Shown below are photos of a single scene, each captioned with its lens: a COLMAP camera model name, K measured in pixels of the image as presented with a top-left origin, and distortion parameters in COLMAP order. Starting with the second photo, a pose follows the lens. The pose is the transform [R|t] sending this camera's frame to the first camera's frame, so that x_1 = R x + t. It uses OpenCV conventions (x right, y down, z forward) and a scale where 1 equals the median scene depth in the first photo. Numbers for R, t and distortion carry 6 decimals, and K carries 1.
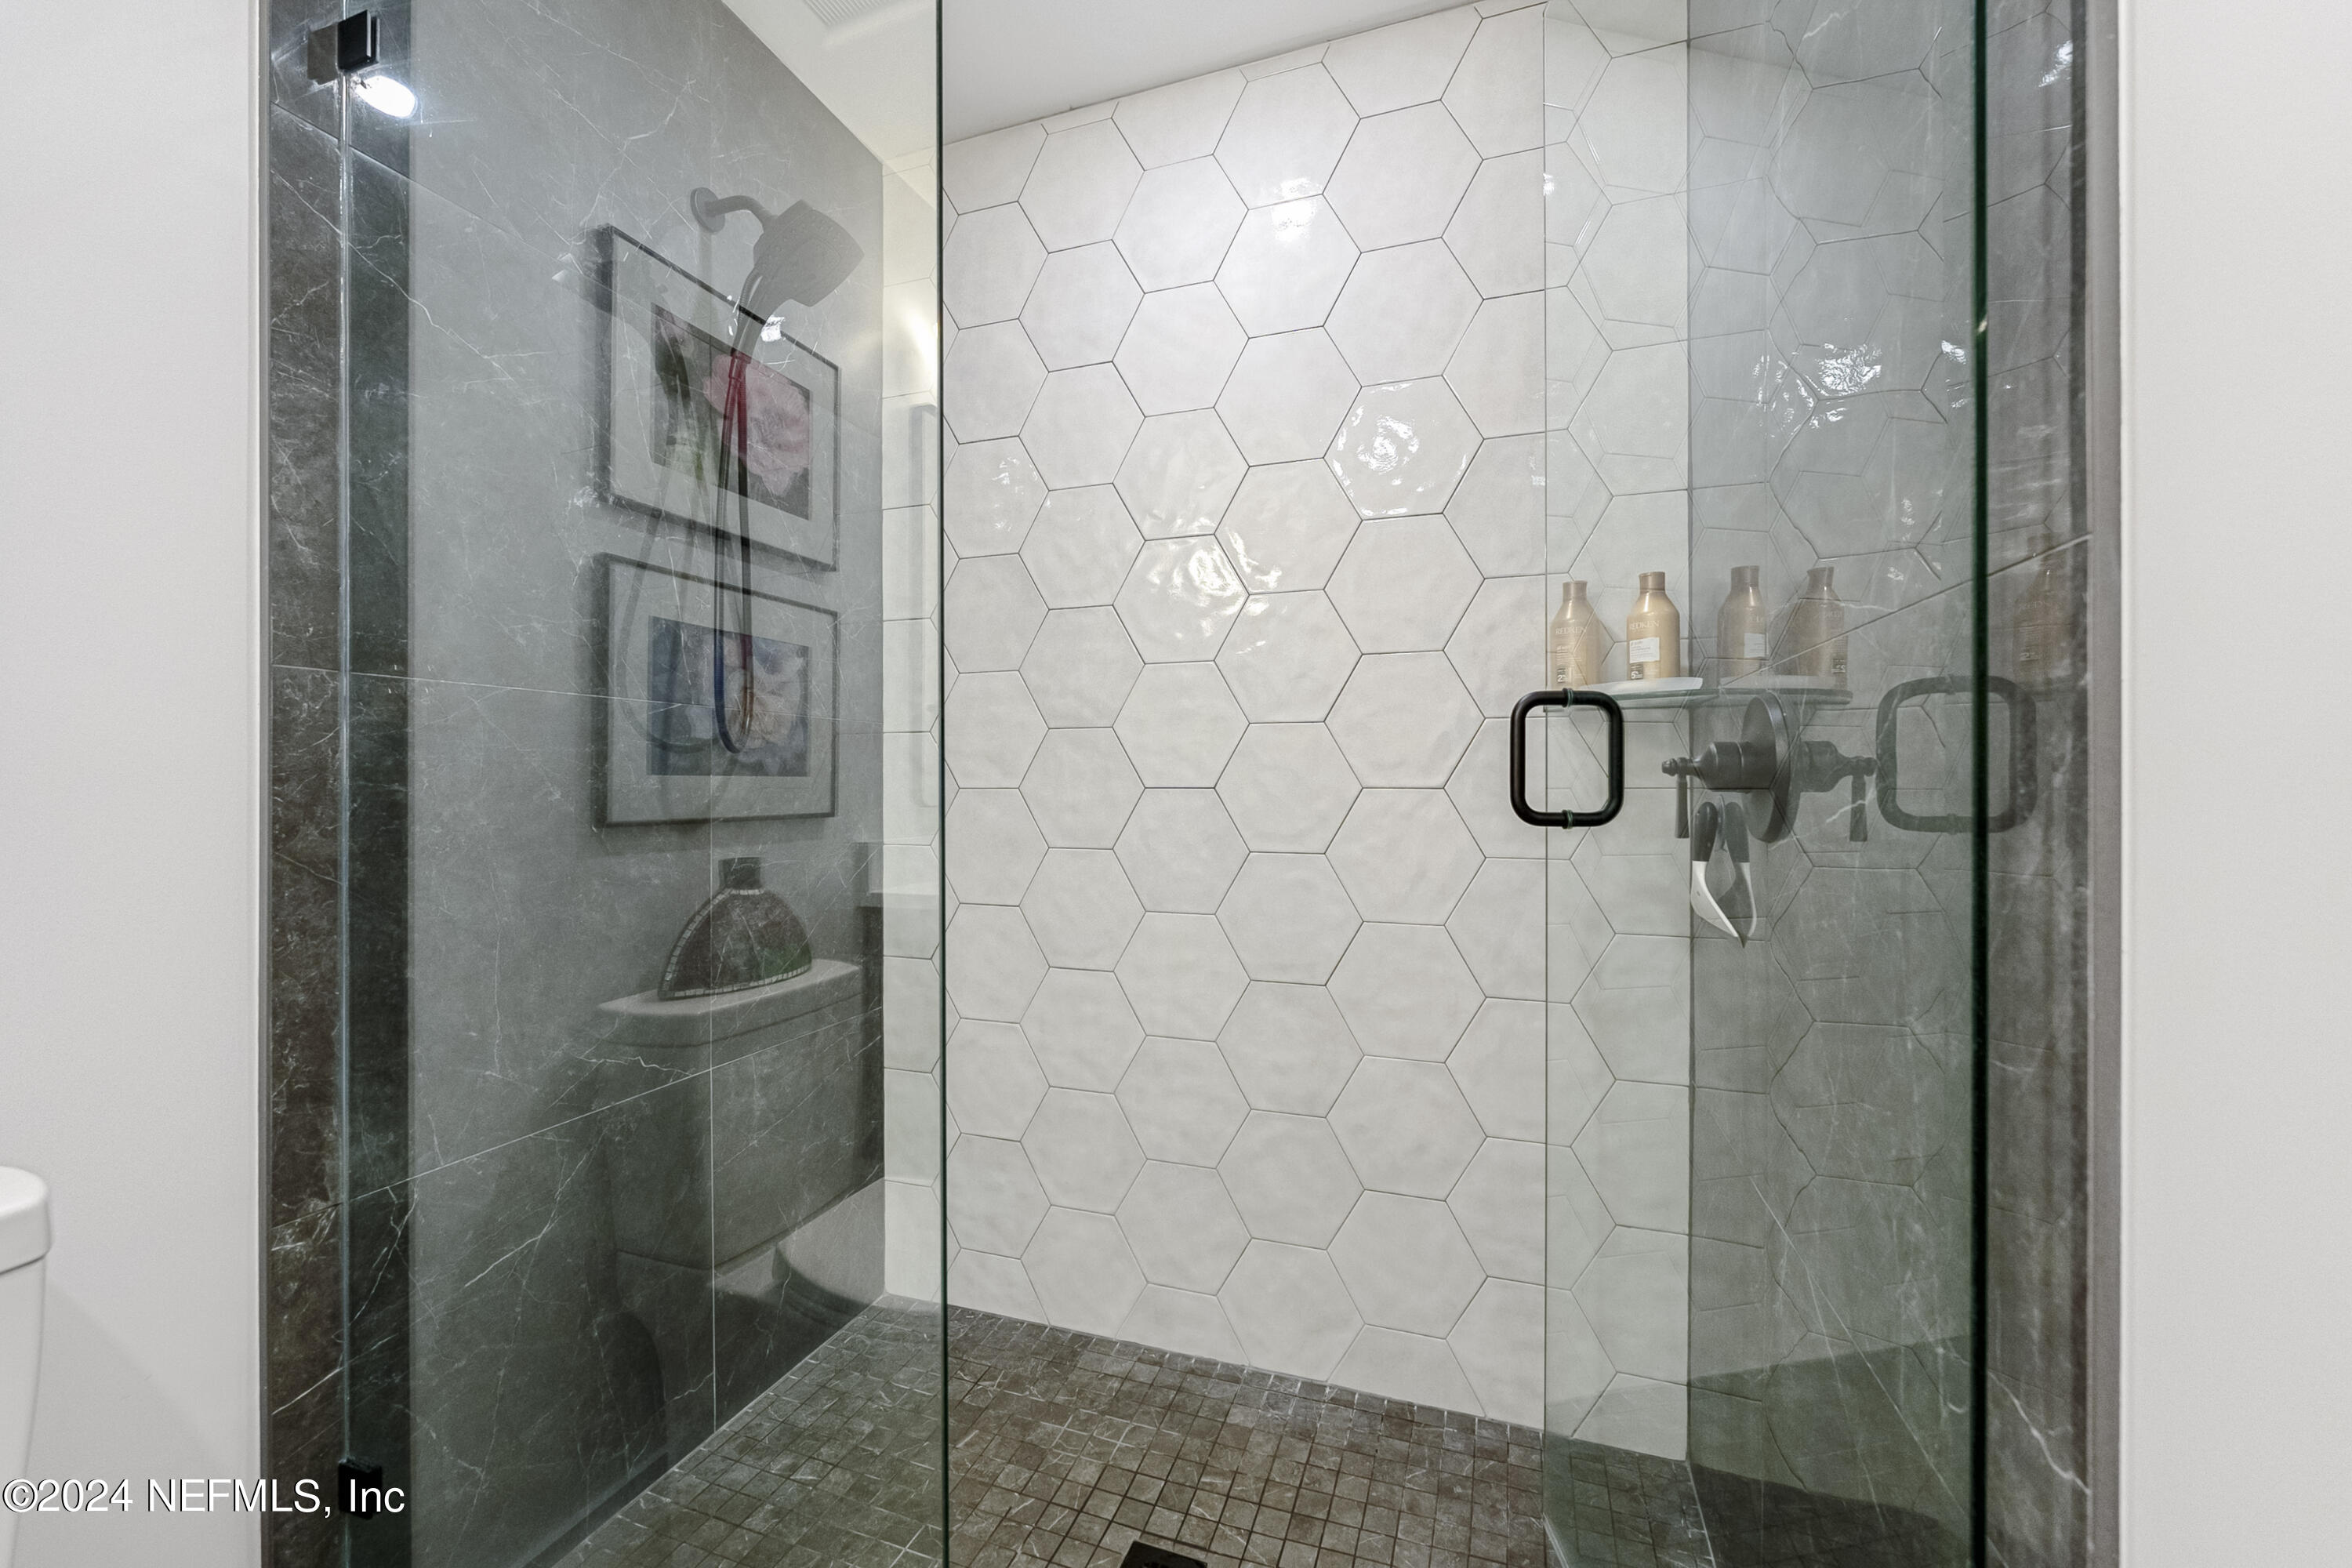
lens RADIAL K [[959.2, 0, 1162.8], [0, 959.2, 779.1], [0, 0, 1]] dist [-0.000115, 0.000680]
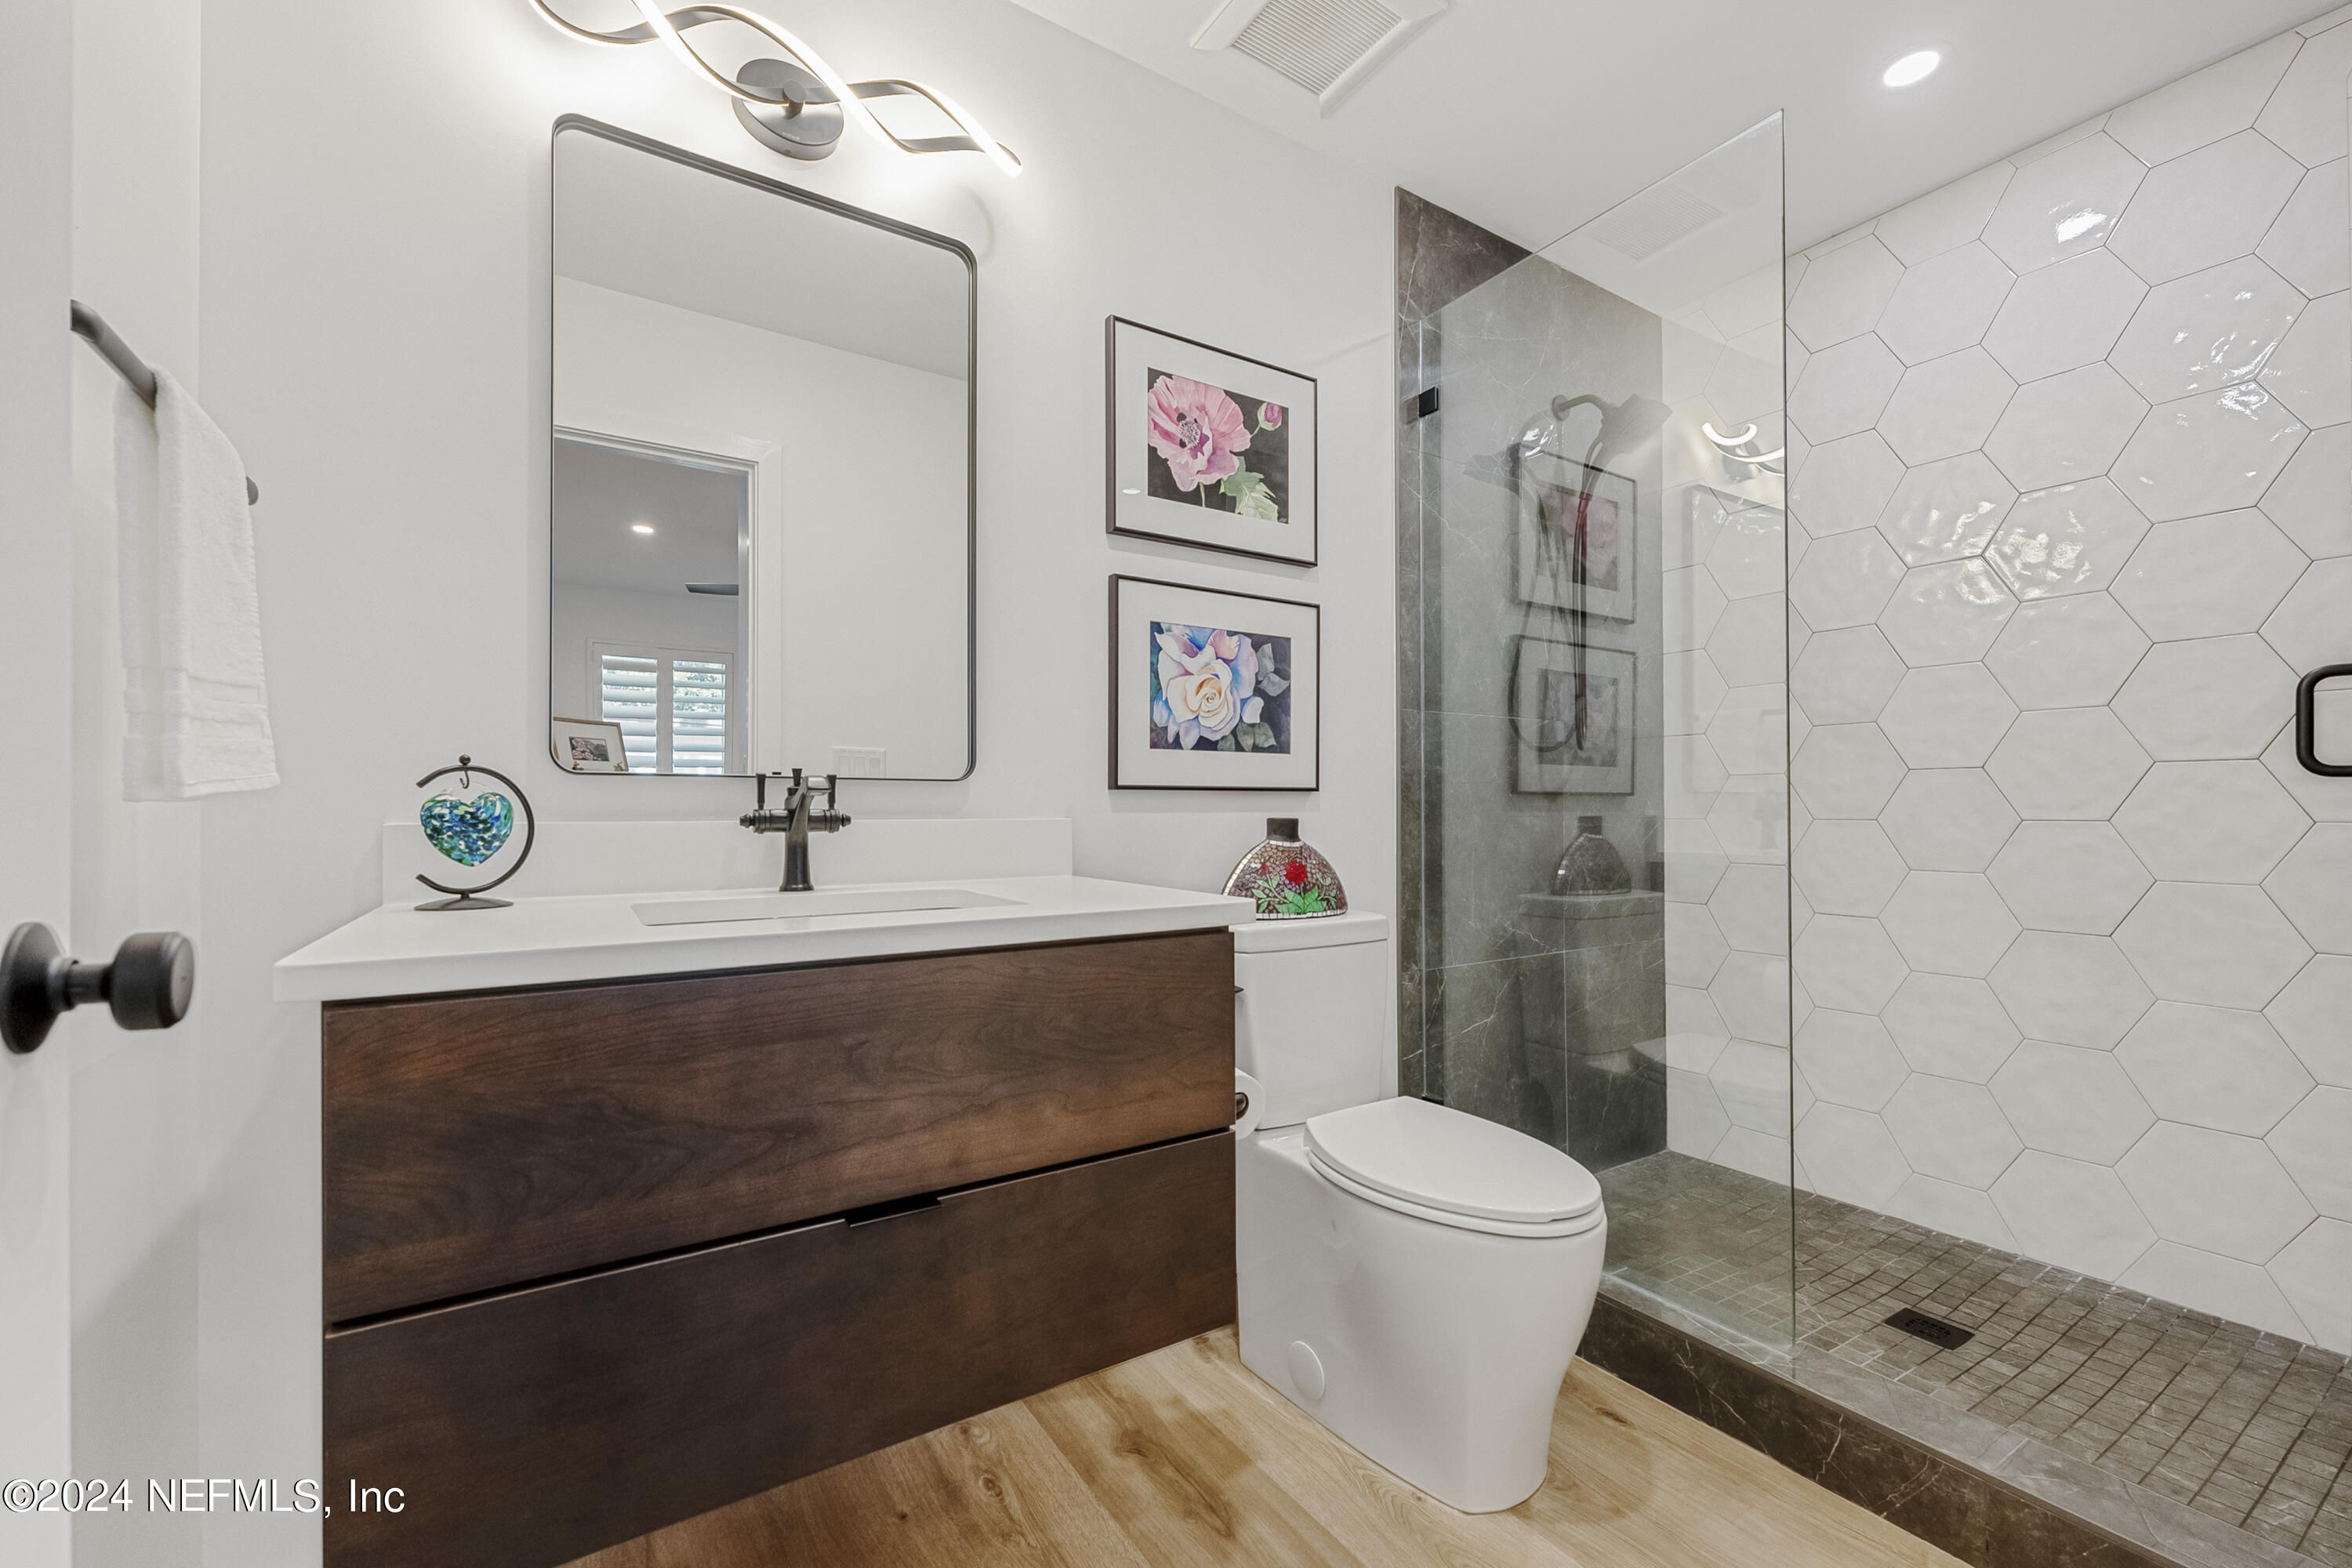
lens RADIAL K [[959.2, 0, 1170.9], [0, 959.2, 806.8], [0, 0, 1]] dist [-0.000115, 0.000680]
pose [[0.791517, -0.003295, -0.611139, -0.019157], [0.004523, 0.999990, 0.000466, 0.063259], [0.611131, -0.003133, 0.791523, -0.667987]]
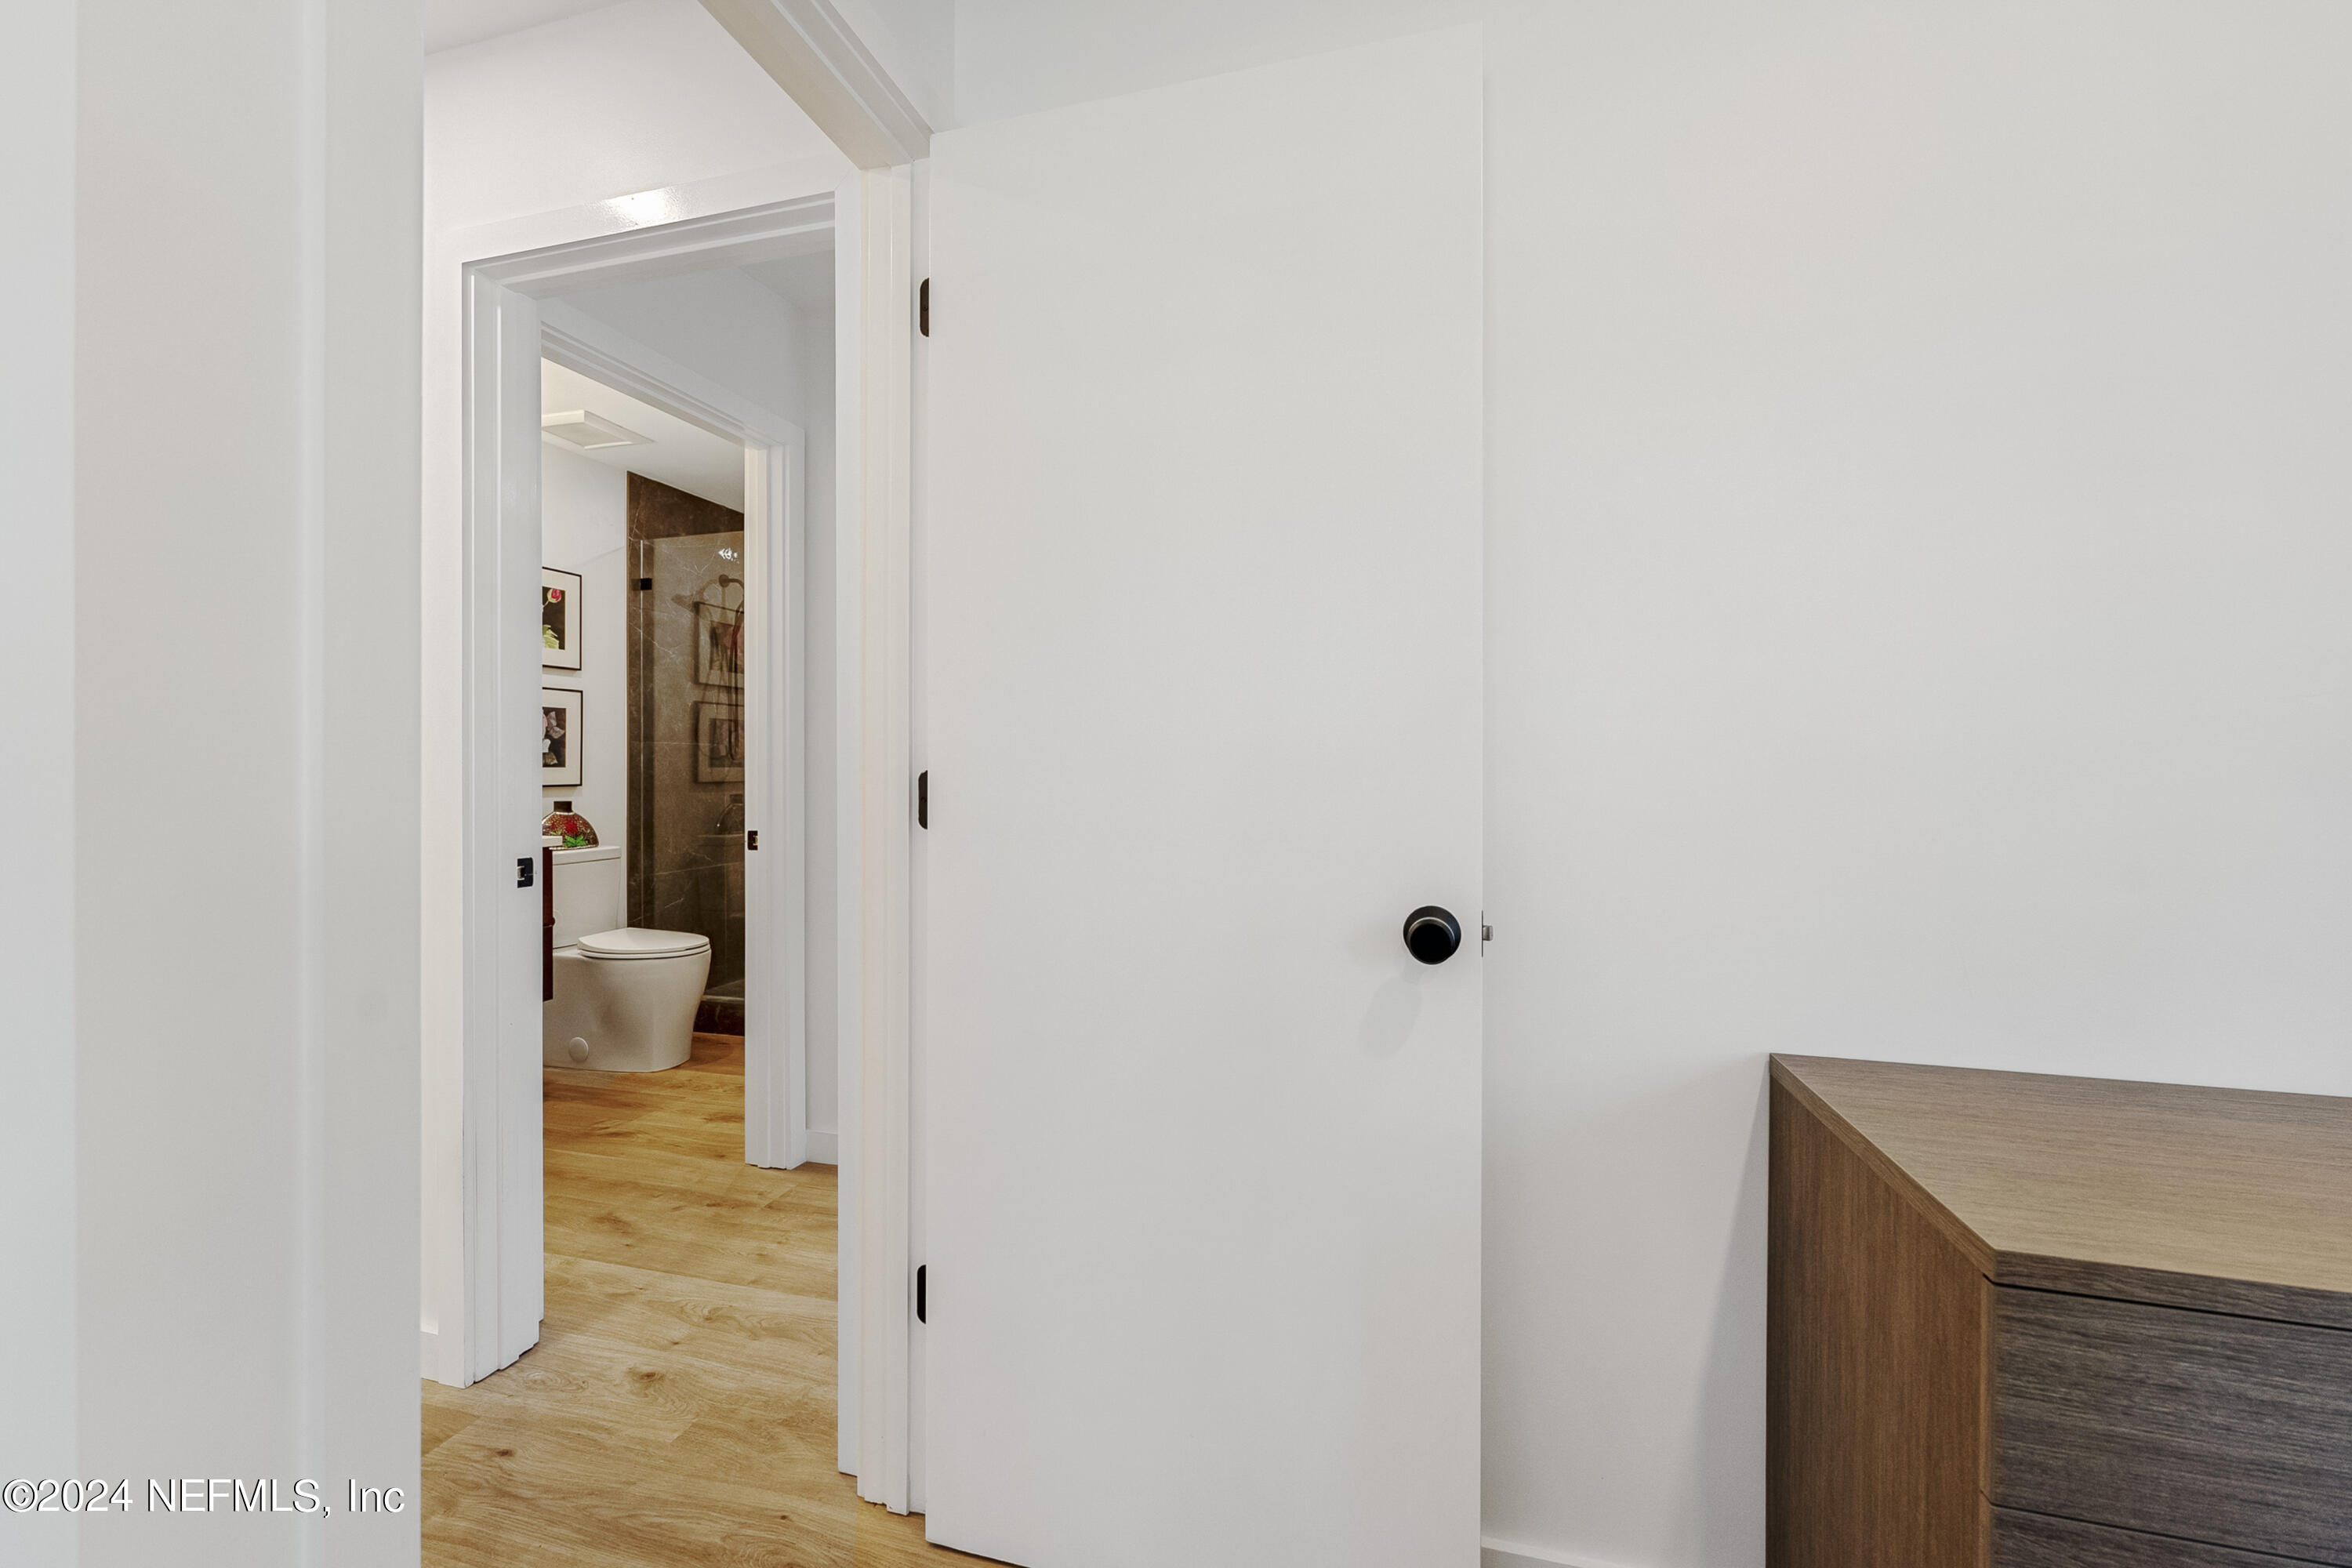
lens RADIAL K [[959.2, 0, 1171.0], [0, 959.2, 764.7], [0, 0, 1]] dist [-0.000115, 0.000680]
pose [[0.996850, 0.001281, 0.079297, 0.716209], [-0.001529, 0.999994, 0.003066, -0.023970], [-0.079292, -0.003178, 0.996846, -2.207864]]
